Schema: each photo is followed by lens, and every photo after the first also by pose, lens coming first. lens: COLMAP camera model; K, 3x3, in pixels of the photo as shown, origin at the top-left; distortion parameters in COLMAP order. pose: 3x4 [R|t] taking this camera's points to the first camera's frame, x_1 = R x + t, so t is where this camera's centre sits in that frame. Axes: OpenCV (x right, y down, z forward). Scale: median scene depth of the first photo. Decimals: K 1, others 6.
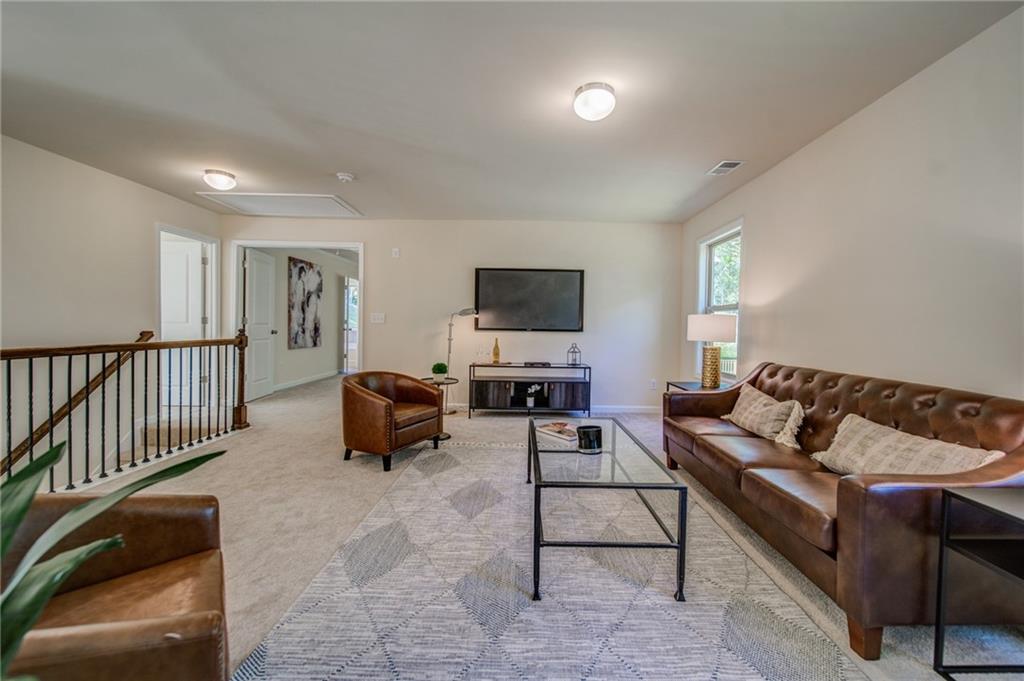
lens RADIAL K [[400.0, 0, 528.7], [0, 400.0, 332.7], [0, 0, 1]] dist [-0.001592, -0.000268]
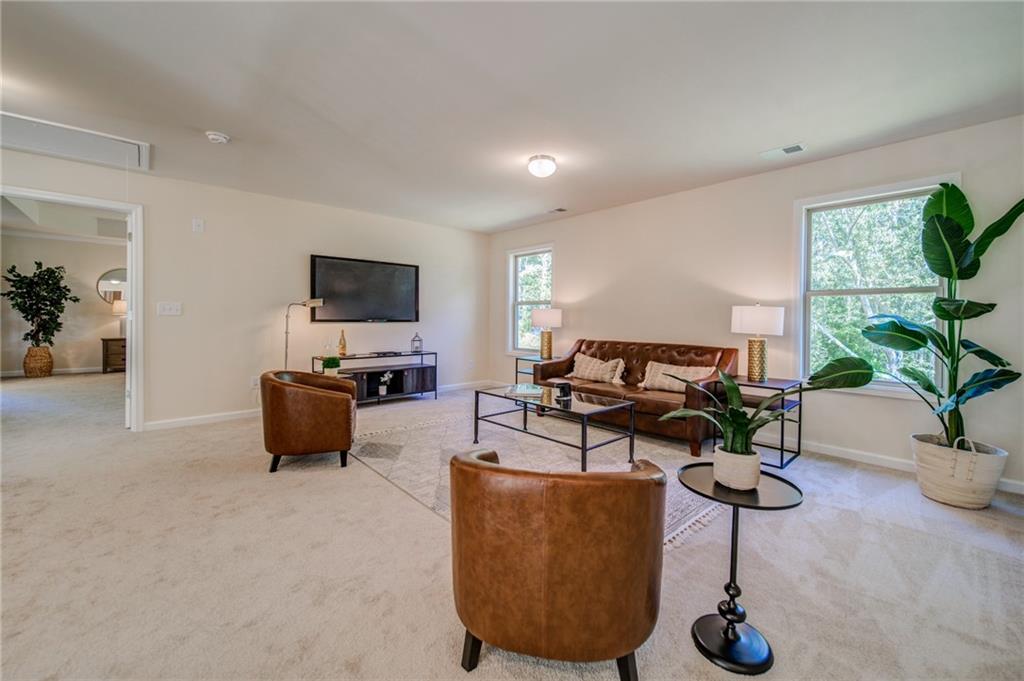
lens RADIAL K [[400.0, 0, 527.5], [0, 400.0, 322.1], [0, 0, 1]] dist [-0.001592, -0.000268]
pose [[0.740977, -0.018779, 0.671268, -0.535571], [0.016689, 0.999815, 0.009549, -0.009489], [-0.671323, 0.004127, 0.741153, -0.028528]]
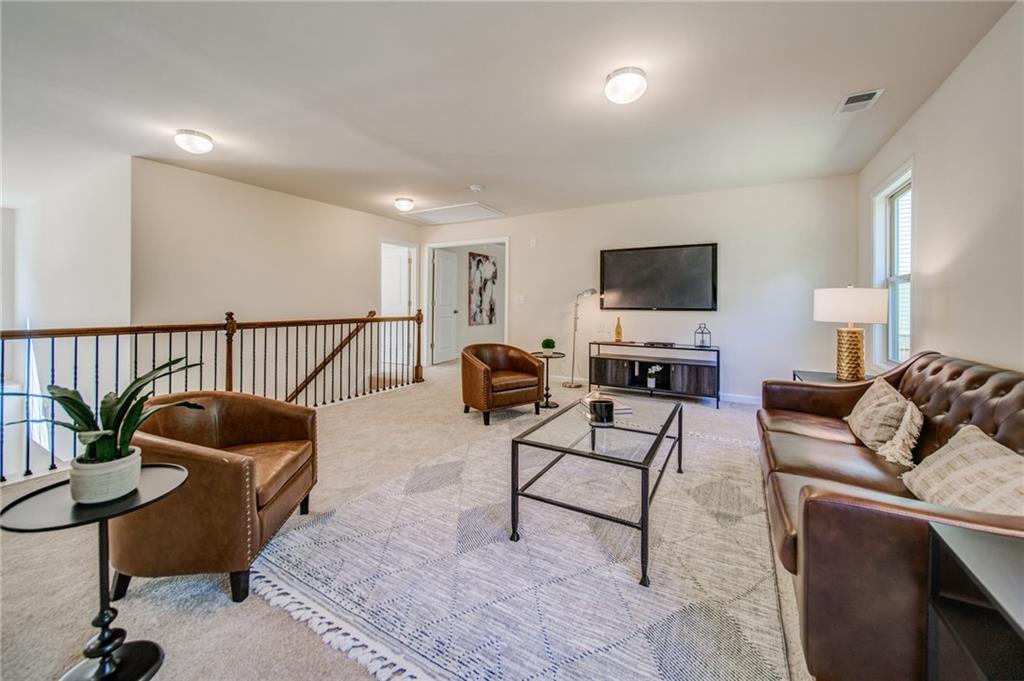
lens RADIAL K [[391.4, 0, 514.3], [0, 391.4, 301.8], [0, 0, 1]] dist [-0.003201, -0.000506]
pose [[0.866210, -0.013521, -0.499497, 0.253447], [-0.000760, 0.999597, -0.028376, 0.003786], [0.499679, 0.024959, 0.865851, 0.001091]]
